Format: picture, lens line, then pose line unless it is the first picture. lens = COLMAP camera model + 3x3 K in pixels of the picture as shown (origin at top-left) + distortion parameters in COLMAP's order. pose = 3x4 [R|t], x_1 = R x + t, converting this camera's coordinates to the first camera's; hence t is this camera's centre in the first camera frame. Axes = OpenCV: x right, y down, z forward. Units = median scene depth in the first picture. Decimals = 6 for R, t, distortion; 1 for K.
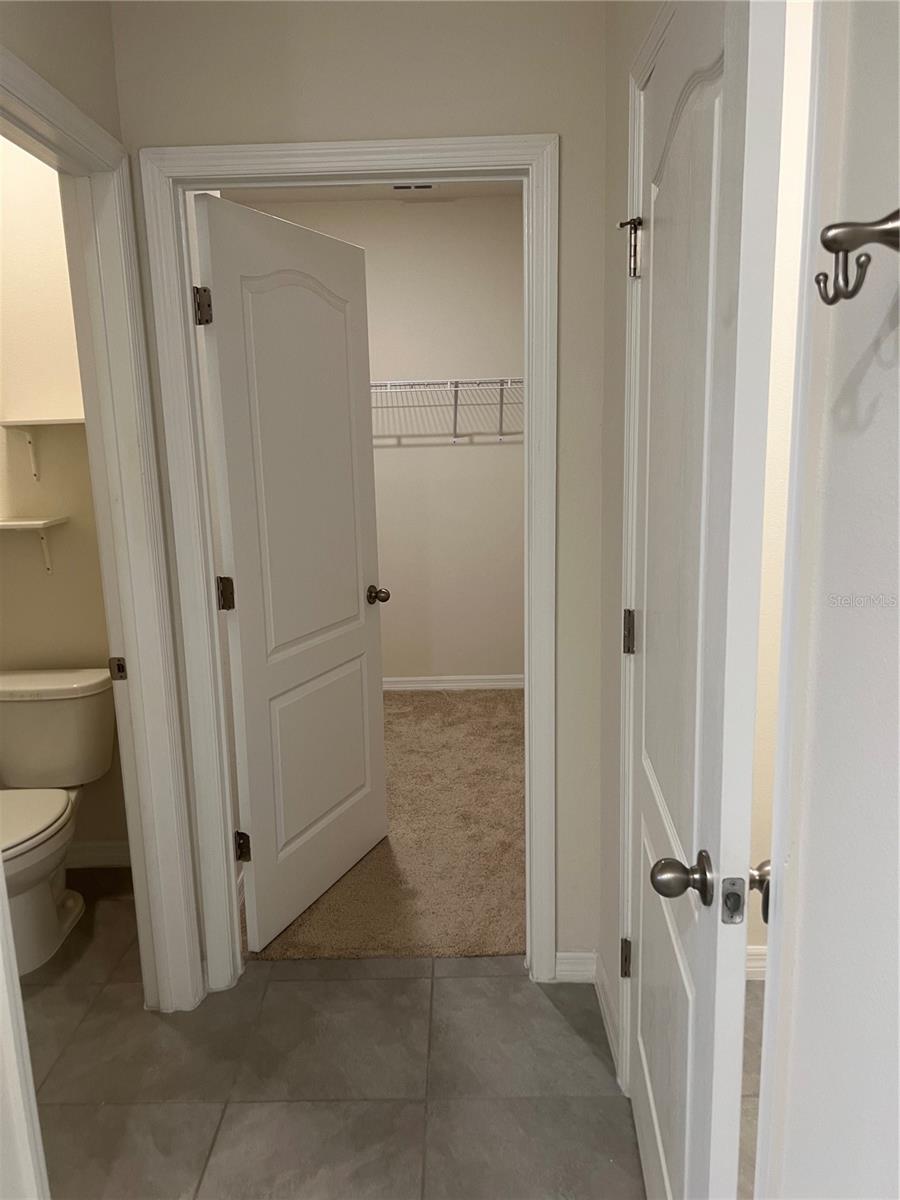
lens RADIAL K [[904.1, 0, 450.9], [0, 904.1, 607.8], [0, 0, 1]] dist [0.059121, -0.056316]
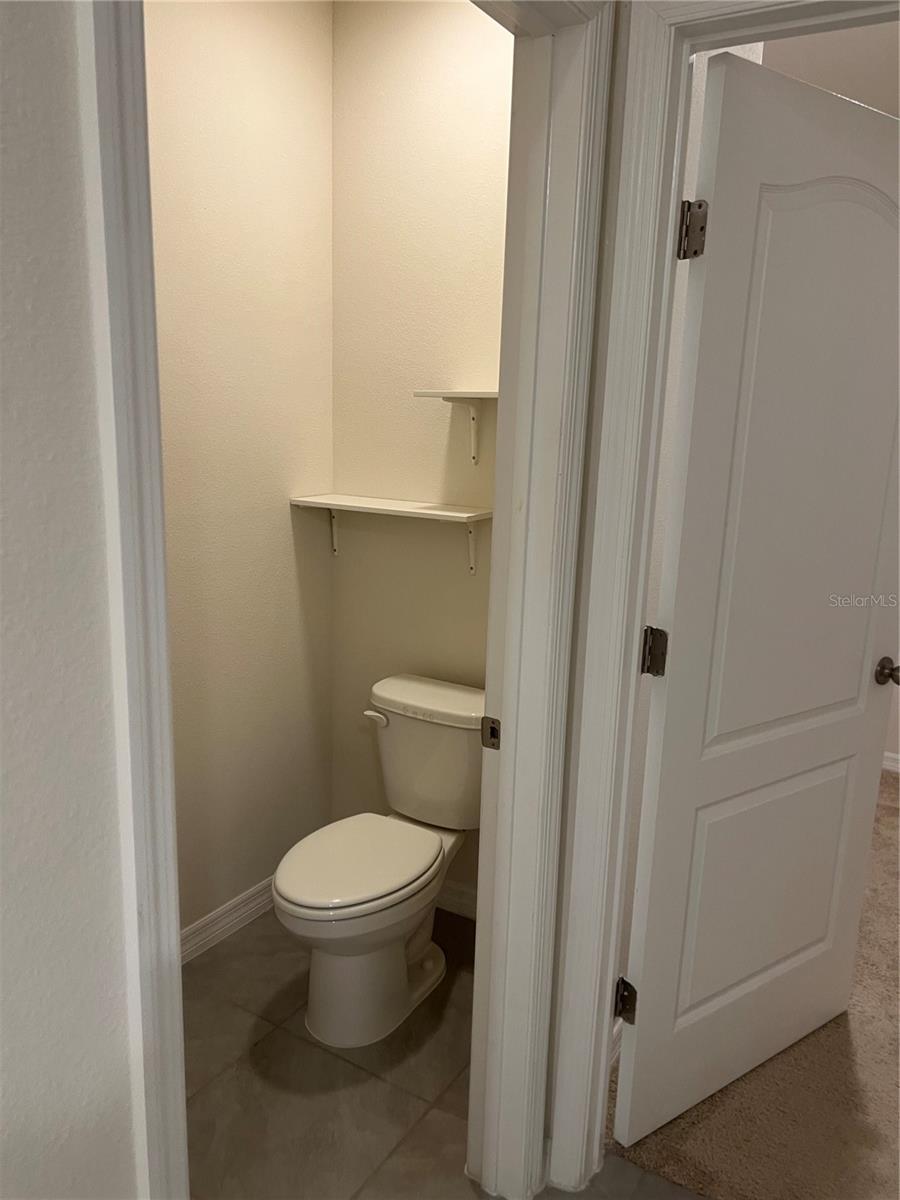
lens RADIAL K [[904.1, 0, 445.6], [0, 904.1, 598.3], [0, 0, 1]] dist [0.059121, -0.056316]
pose [[0.853049, 0.160093, -0.496666, -0.039159], [-0.156514, 0.986452, 0.049147, -0.053497], [0.497806, 0.035811, 0.866549, 0.263047]]
